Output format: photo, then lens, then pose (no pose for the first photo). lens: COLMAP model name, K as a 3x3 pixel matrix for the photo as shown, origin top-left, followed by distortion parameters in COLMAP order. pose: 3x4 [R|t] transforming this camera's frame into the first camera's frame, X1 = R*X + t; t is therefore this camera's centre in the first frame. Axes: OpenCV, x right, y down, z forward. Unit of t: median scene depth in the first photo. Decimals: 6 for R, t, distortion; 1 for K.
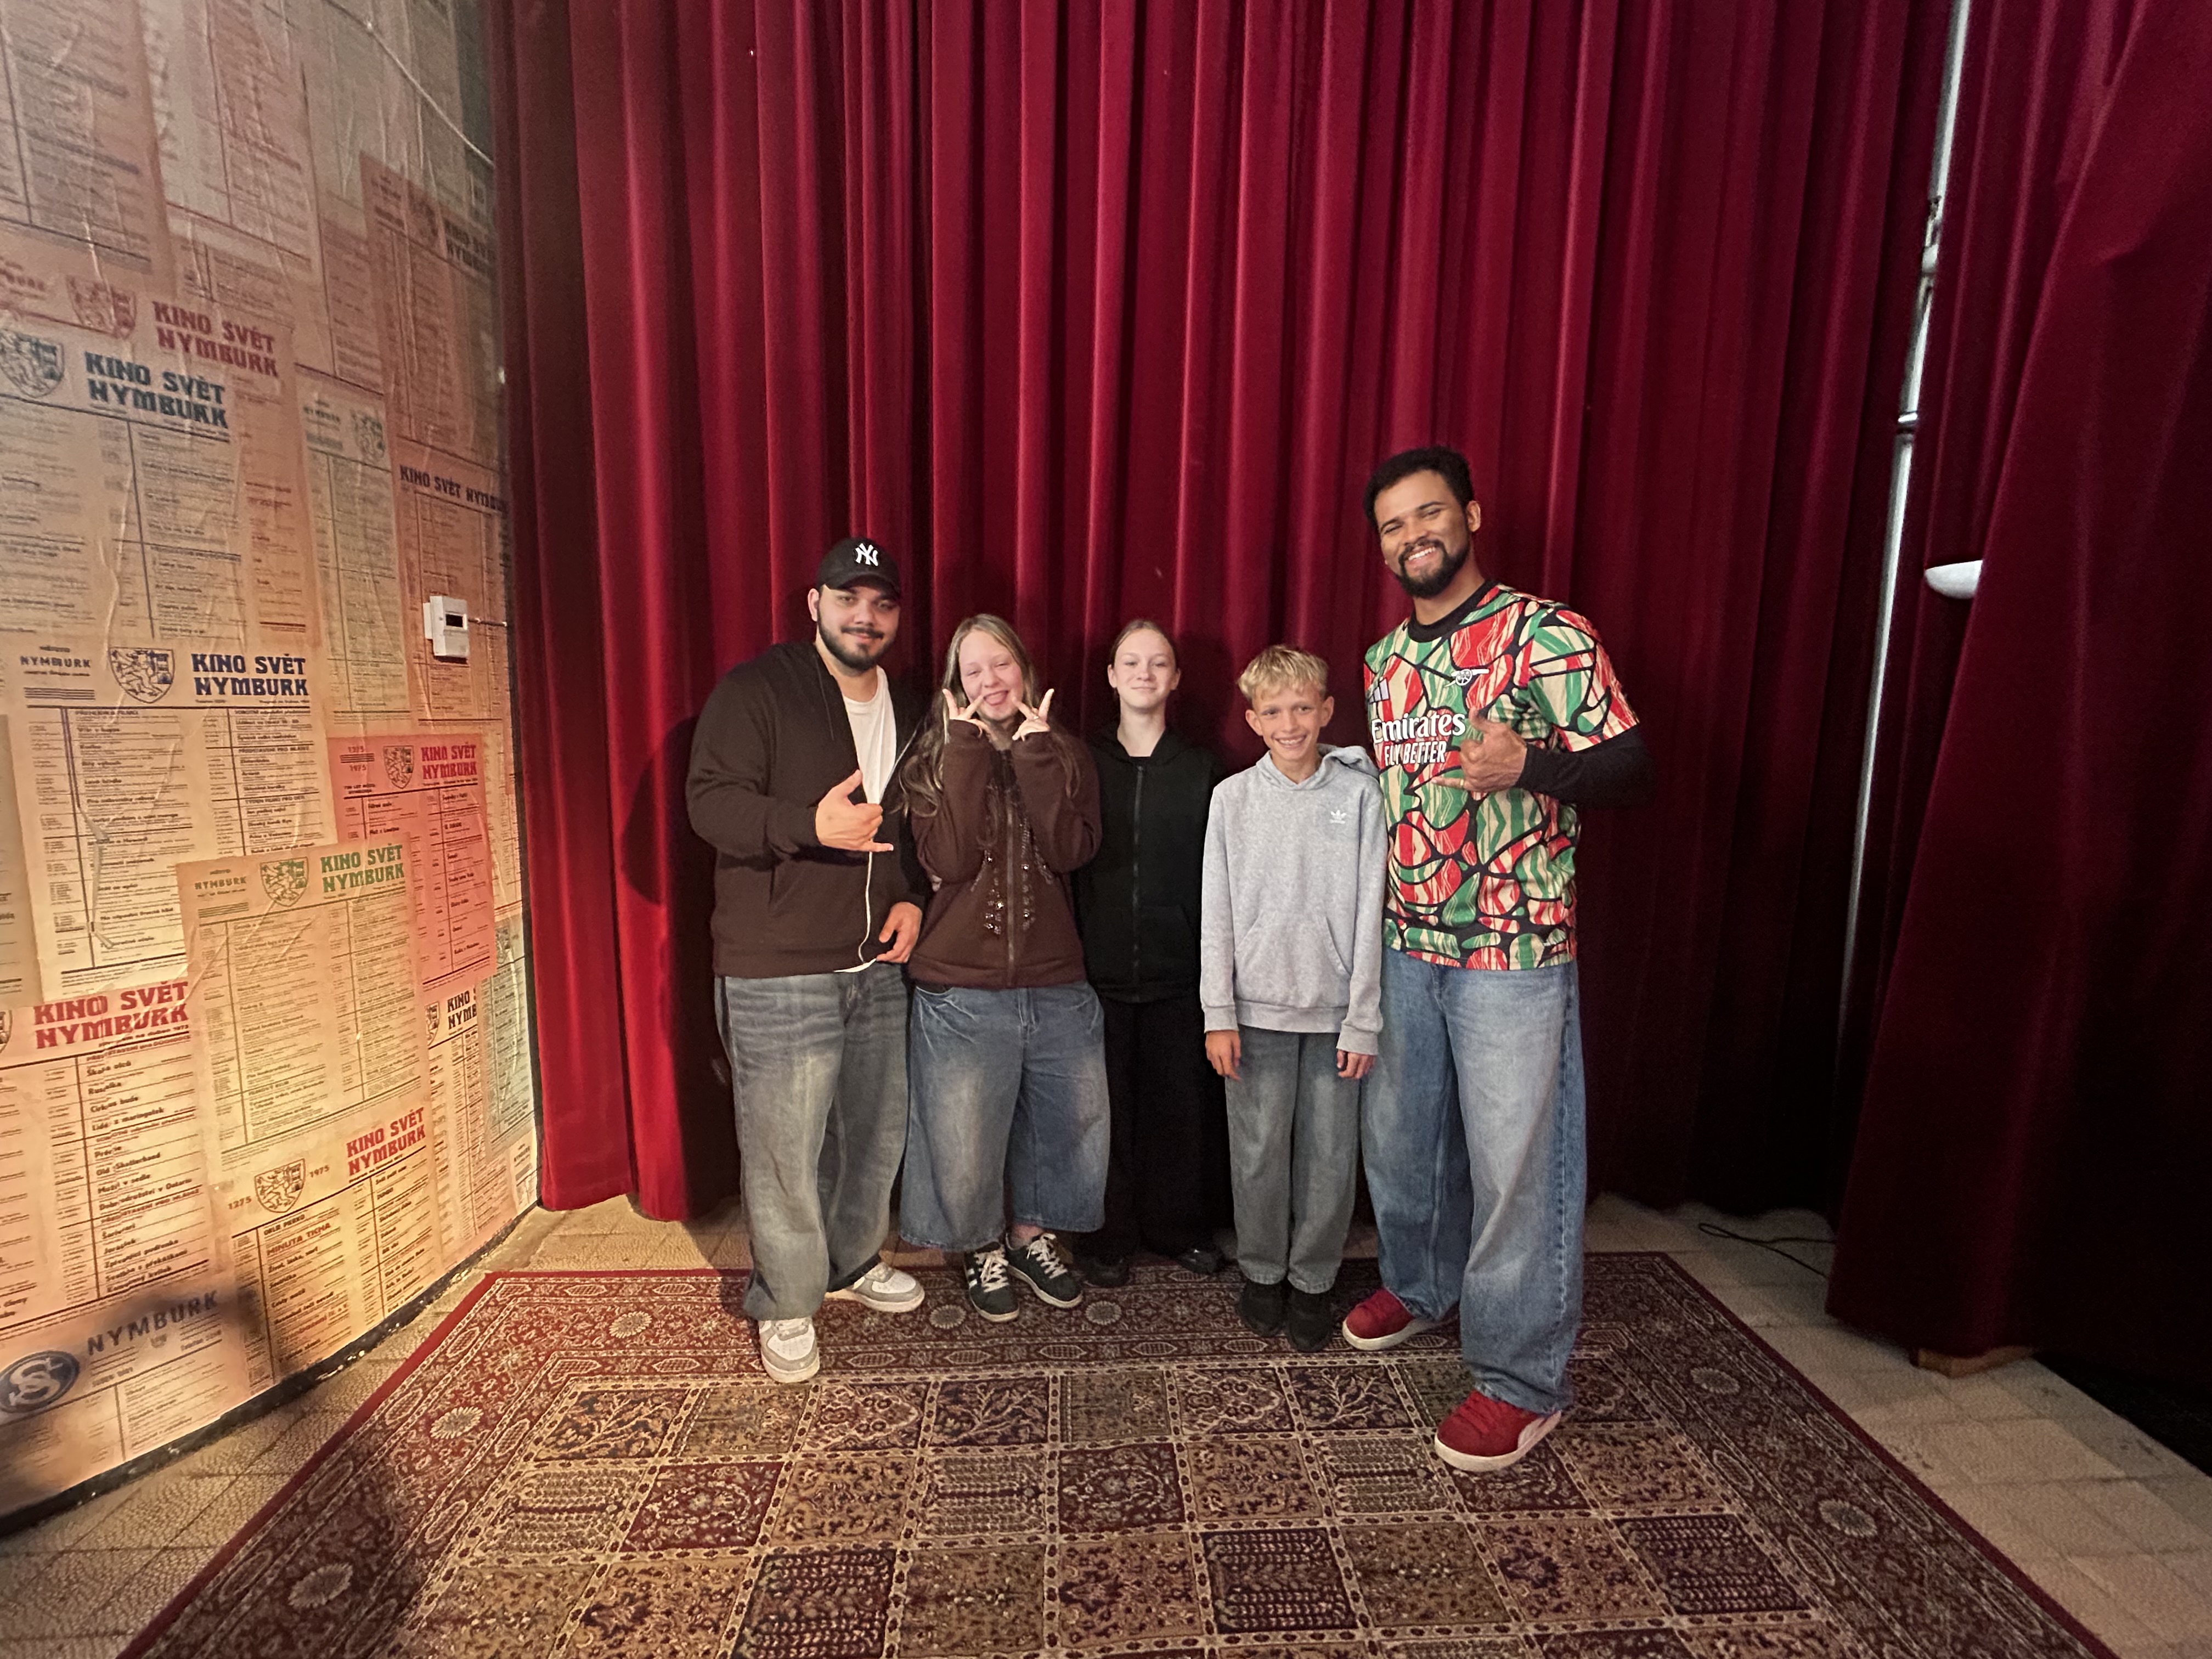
lens RADIAL K [[936.2, 0, 1103.4], [0, 936.2, 830.5], [0, 0, 1]] dist [0.012496, -0.004527]
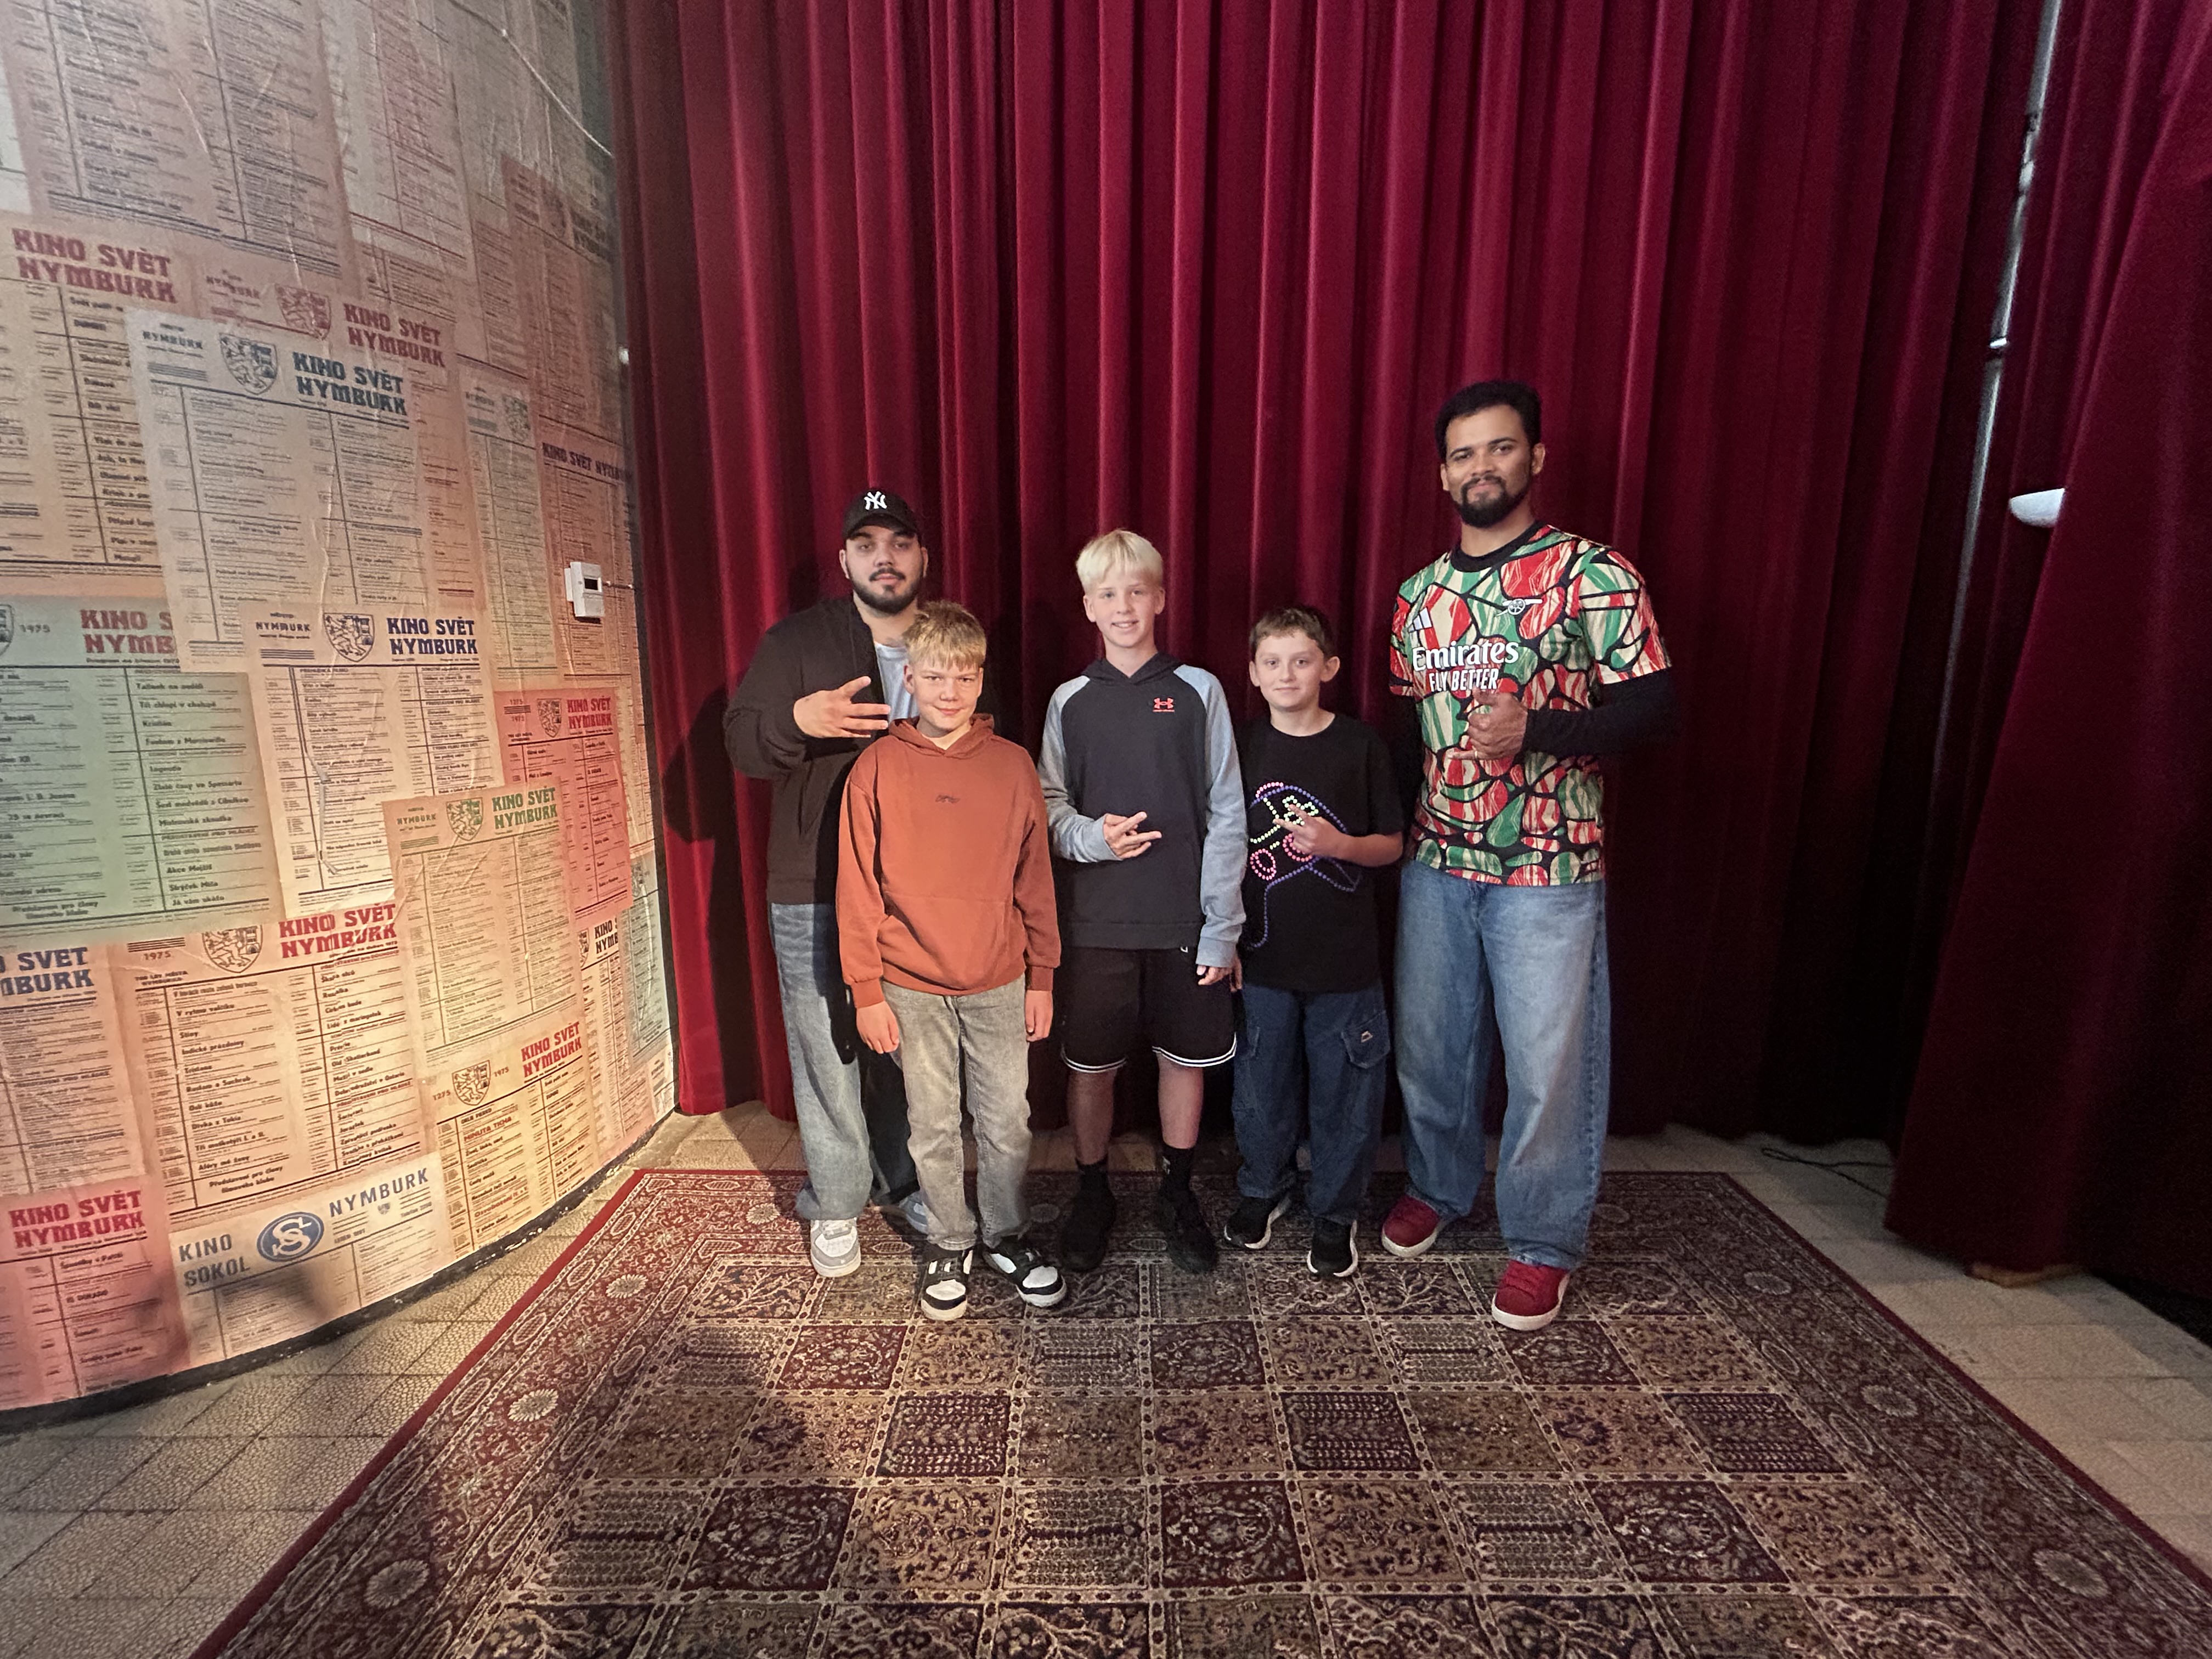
lens RADIAL K [[936.2, 0, 1104.8], [0, 936.2, 829.3], [0, 0, 1]] dist [0.012496, -0.004527]
pose [[0.997931, -0.005799, -0.064033, -0.026555], [0.008681, 0.998957, 0.044822, 0.024360], [0.063706, -0.045285, 0.996941, -0.091324]]
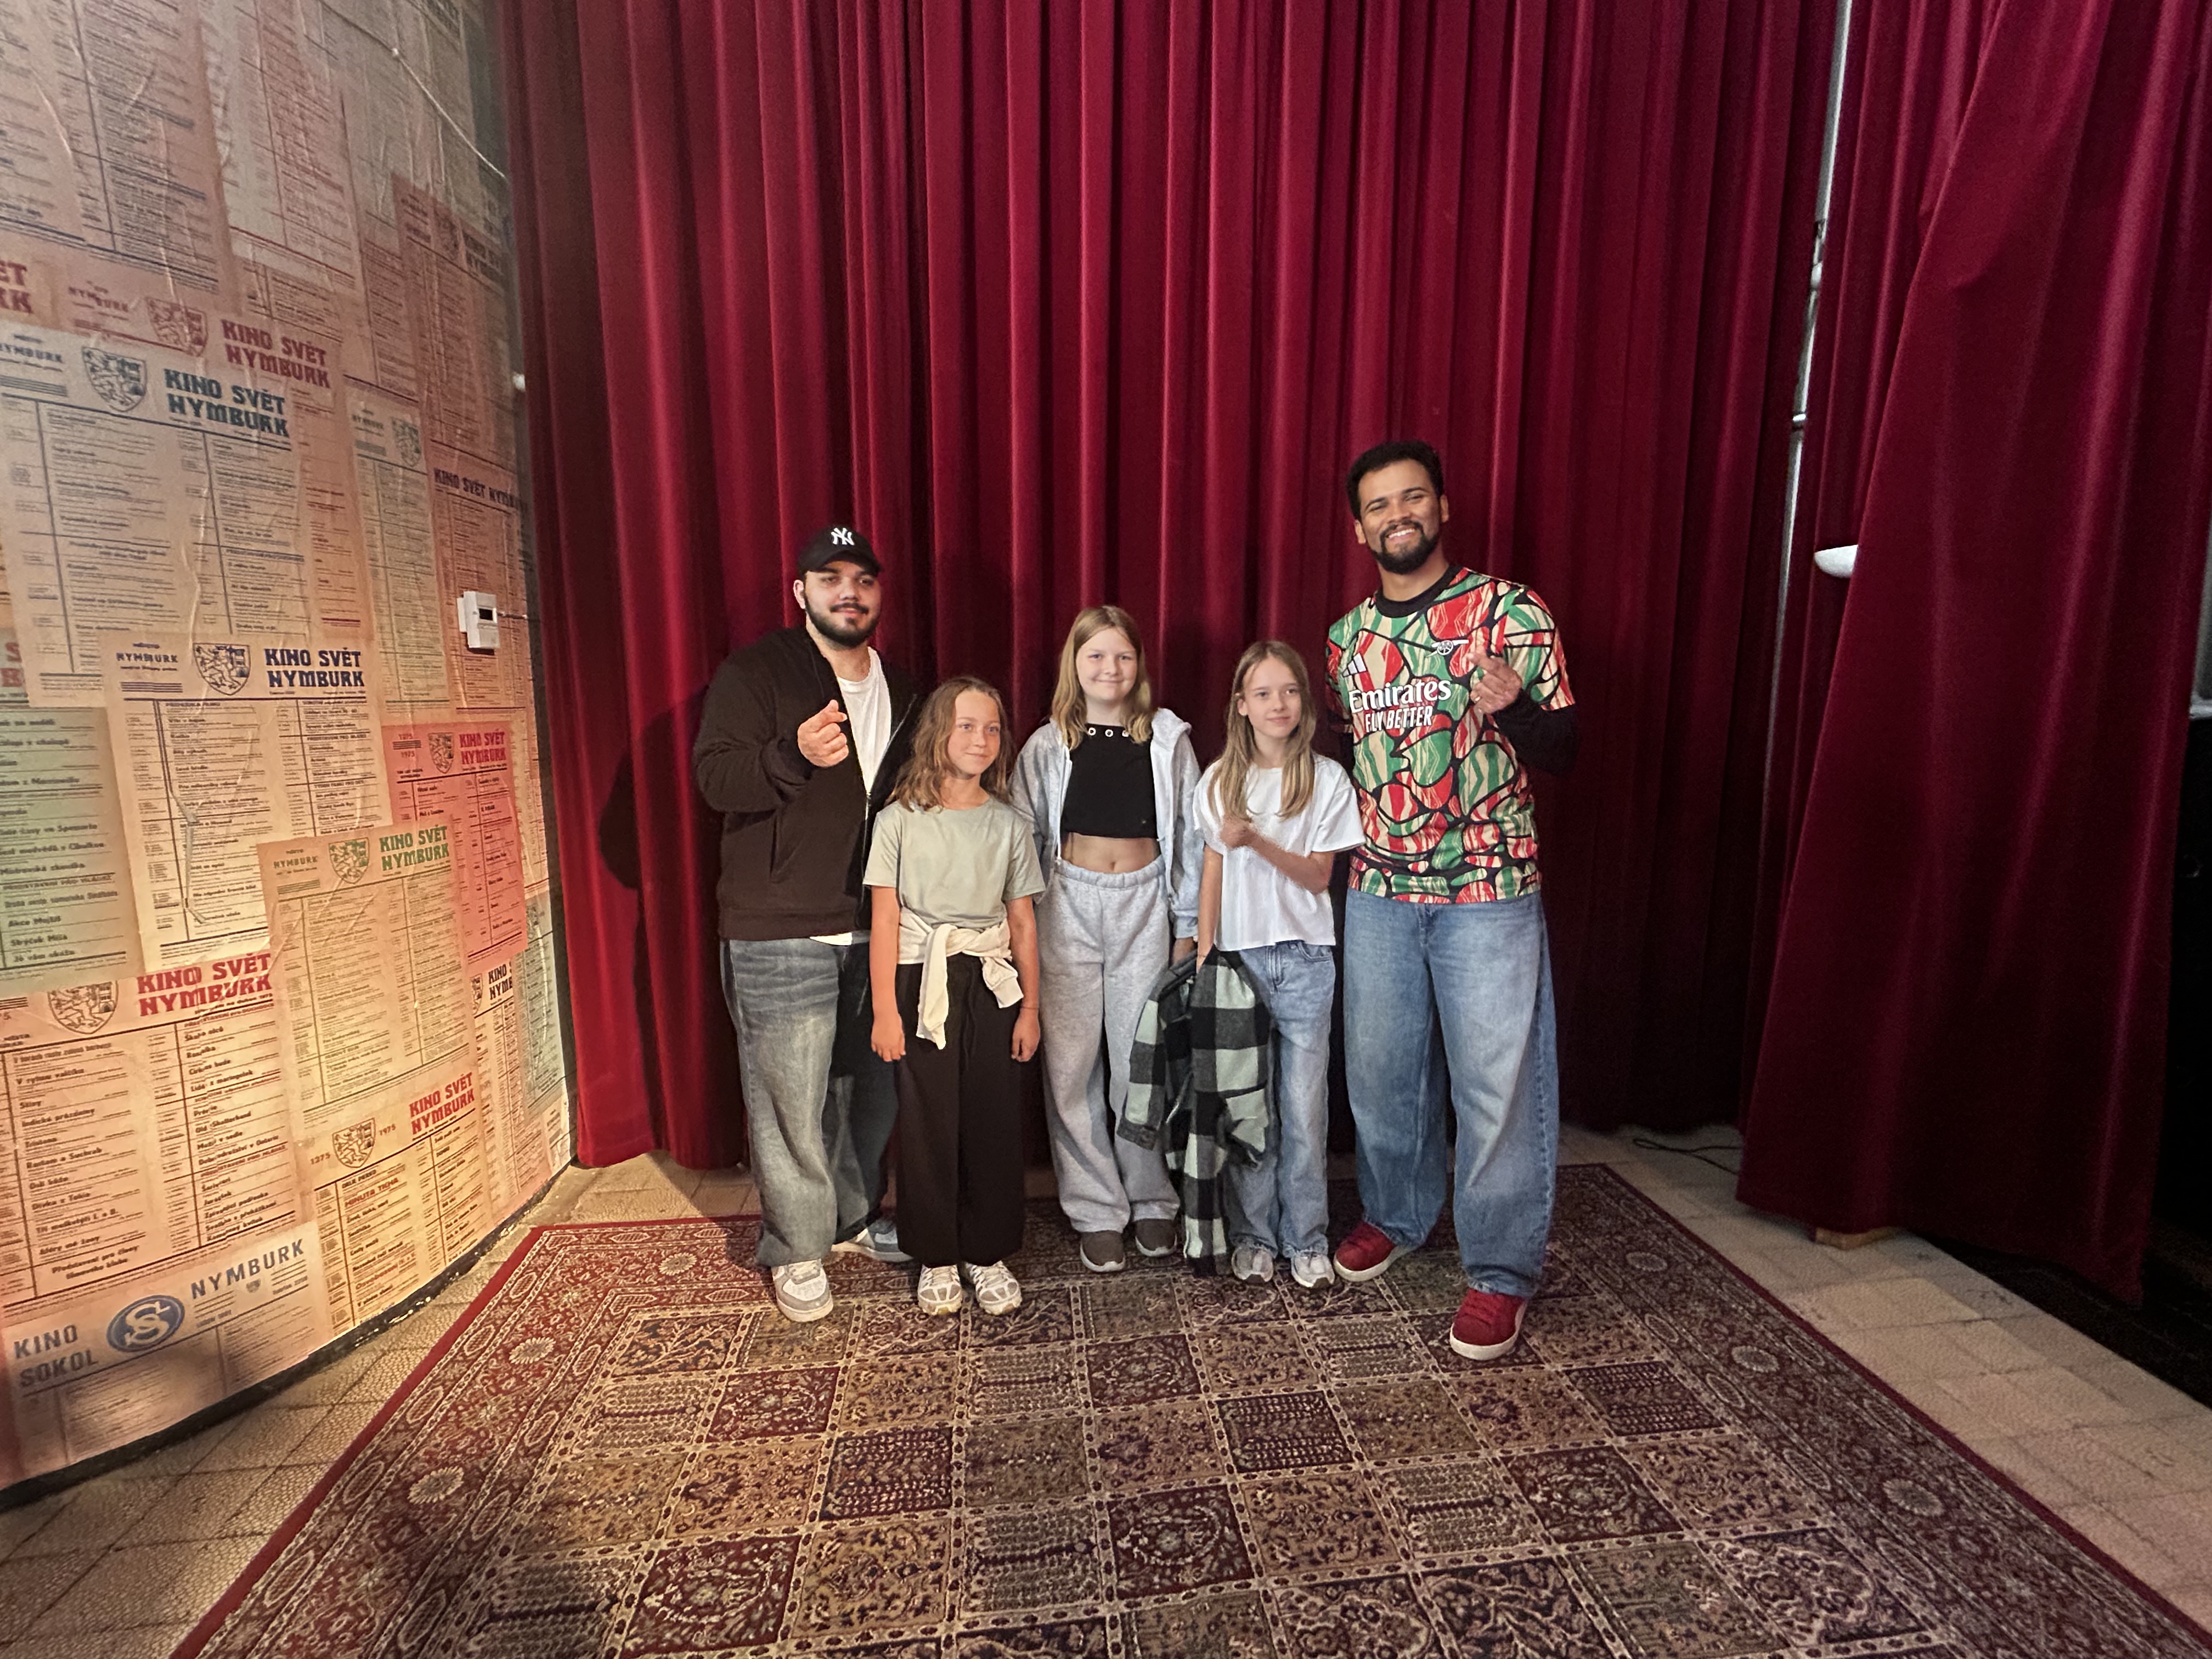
lens RADIAL K [[936.2, 0, 1103.5], [0, 936.2, 829.1], [0, 0, 1]] dist [0.012496, -0.004527]
pose [[0.998298, -0.025130, 0.052626, -0.072075], [0.024359, 0.999587, 0.015232, 0.024743], [-0.052987, -0.013924, 0.998498, -0.124755]]
